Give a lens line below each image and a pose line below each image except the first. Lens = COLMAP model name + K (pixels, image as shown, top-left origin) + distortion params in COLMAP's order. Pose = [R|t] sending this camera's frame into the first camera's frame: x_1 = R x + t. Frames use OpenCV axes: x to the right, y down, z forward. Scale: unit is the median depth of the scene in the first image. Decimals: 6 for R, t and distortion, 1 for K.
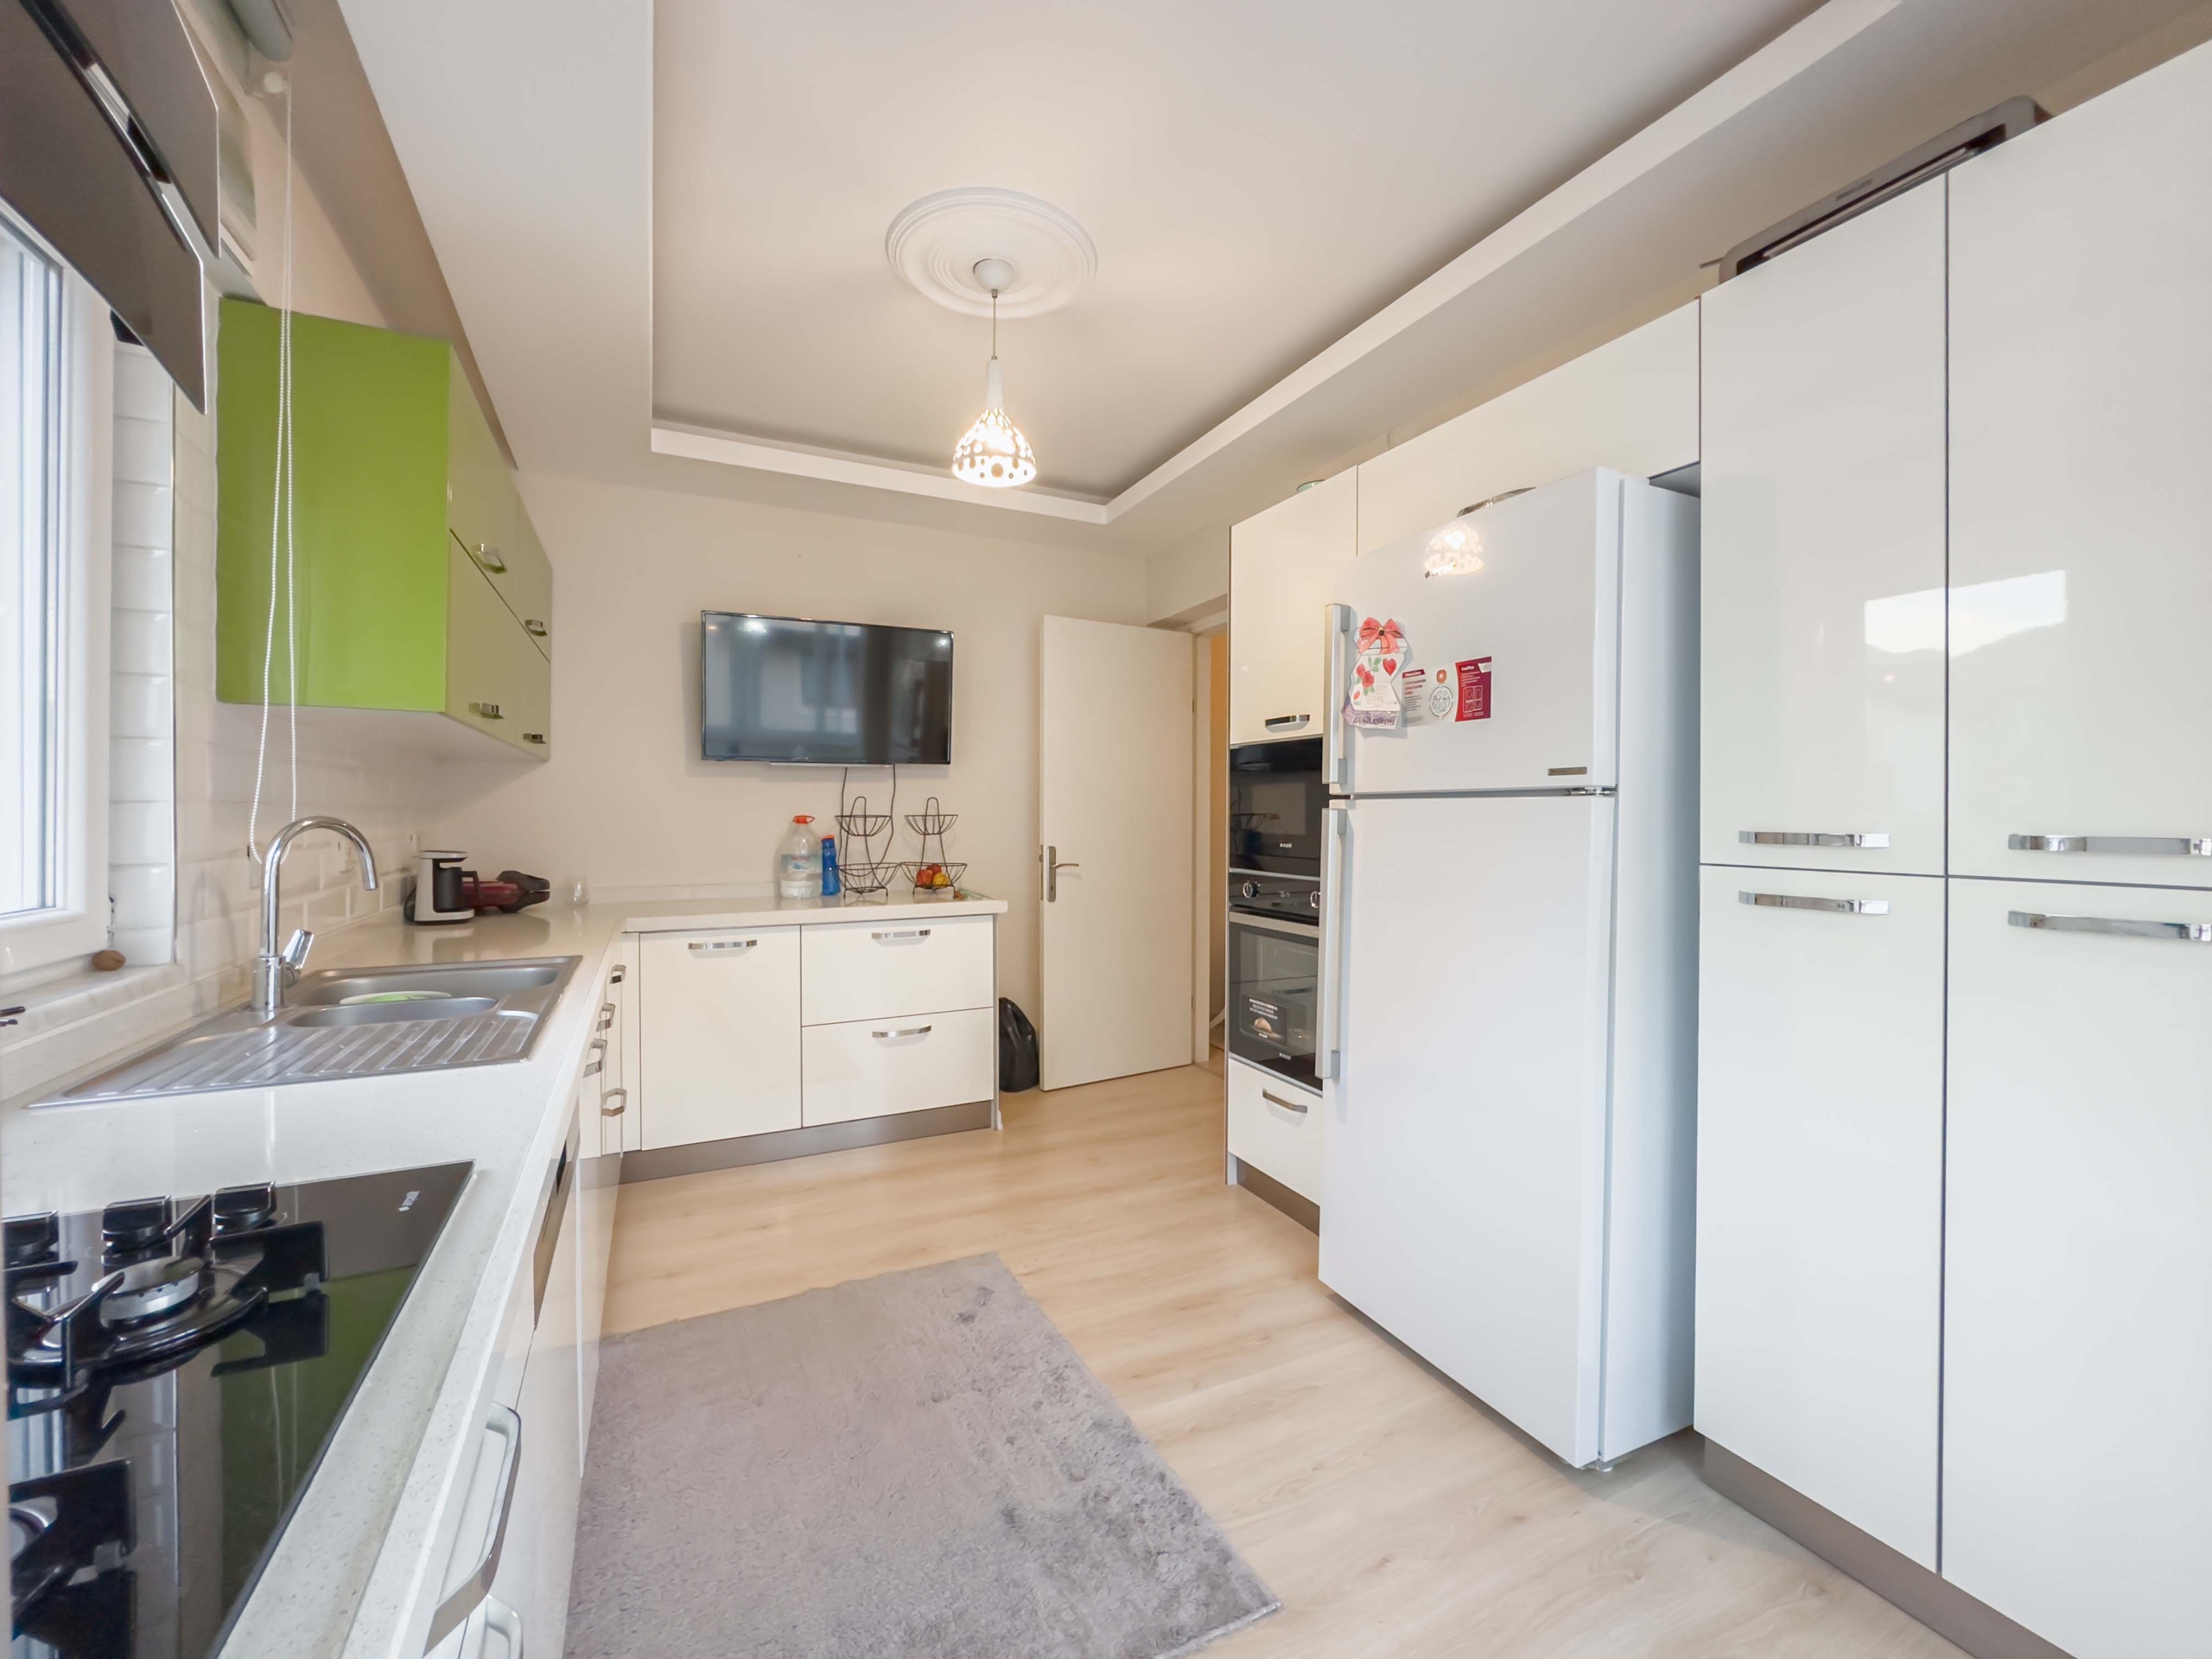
lens RADIAL K [[924.7, 0, 1106.0], [0, 924.7, 829.5], [0, 0, 1]] dist [-0.002724, -0.000129]
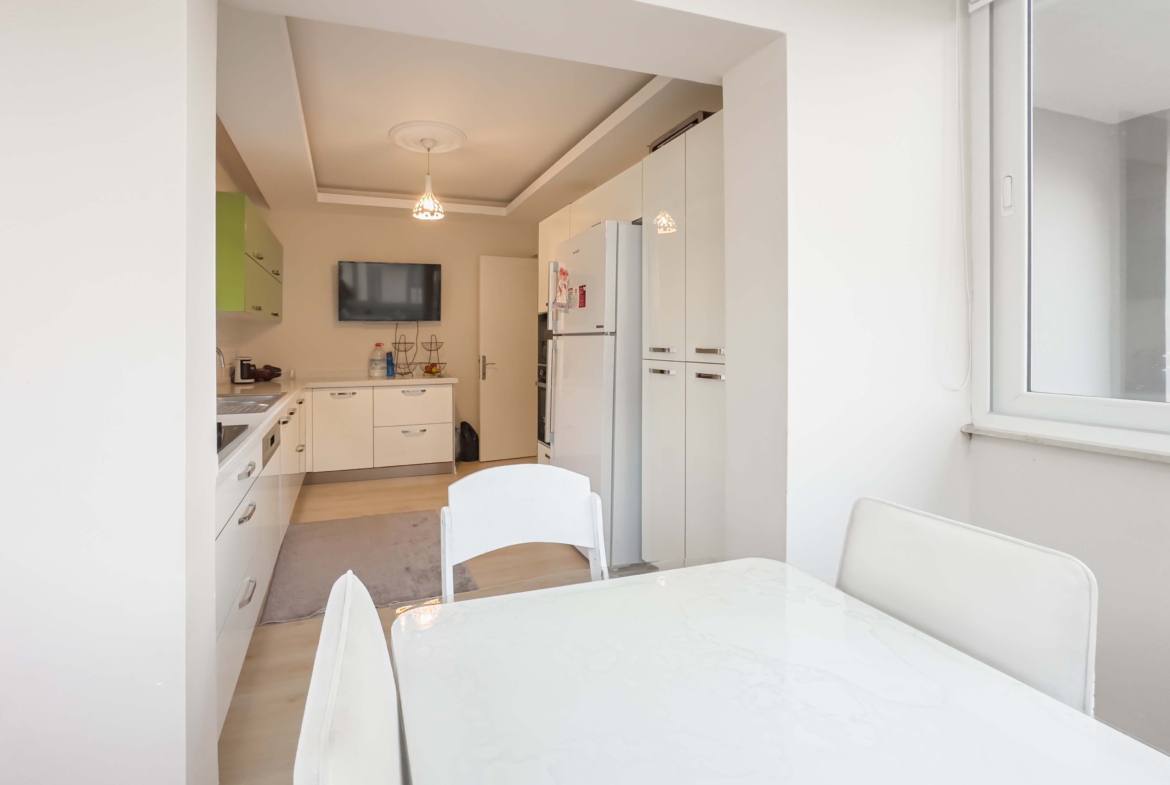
lens RADIAL K [[523.0, 0, 504.1], [0, 523.0, 344.0], [0, 0, 1]] dist [0.000136, -0.000022]
pose [[0.986466, -0.005622, -0.163872, 0.267874], [0.004054, 0.999943, -0.009901, 0.002942], [0.163918, 0.009103, 0.986432, -0.363257]]
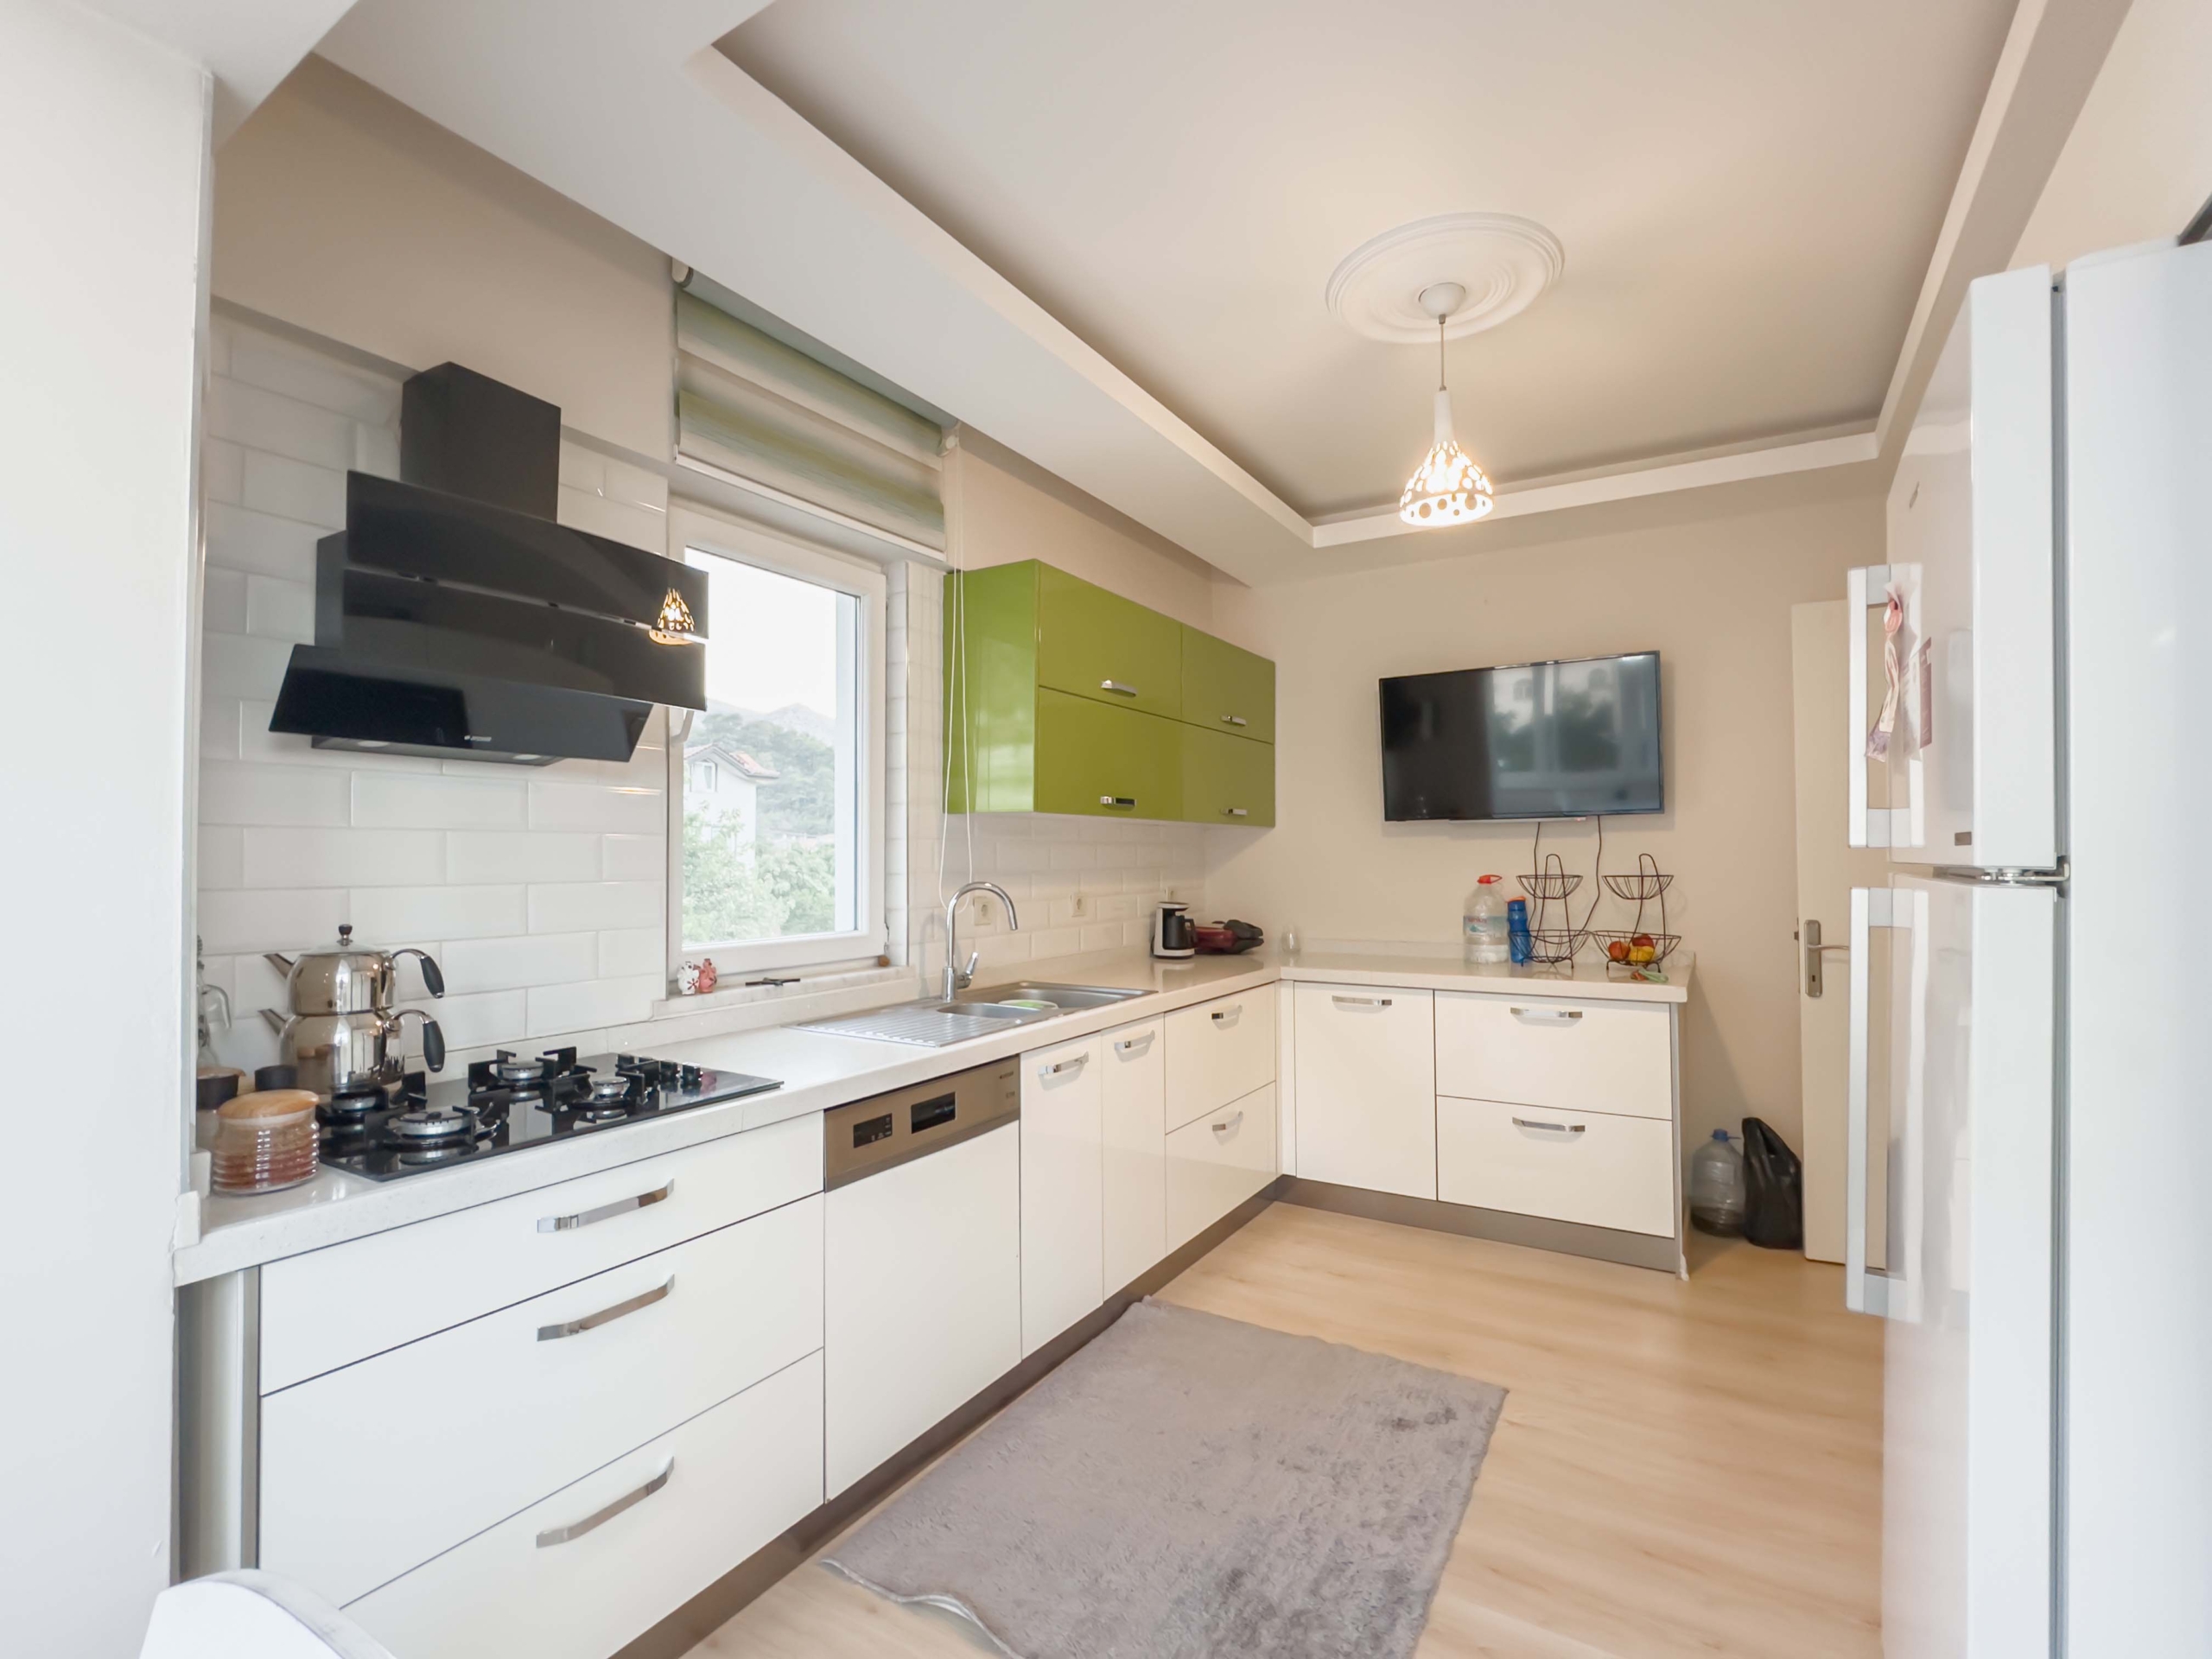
lens RADIAL K [[1015.9, 0, 1087.8], [0, 1015.9, 836.3], [0, 0, 1]] dist [-0.014677, -0.000132]
pose [[0.527783, -0.021431, -0.849109, 0.408496], [-0.009988, 0.999456, -0.031434, -0.022234], [0.849320, 0.025071, 0.527282, 0.129462]]
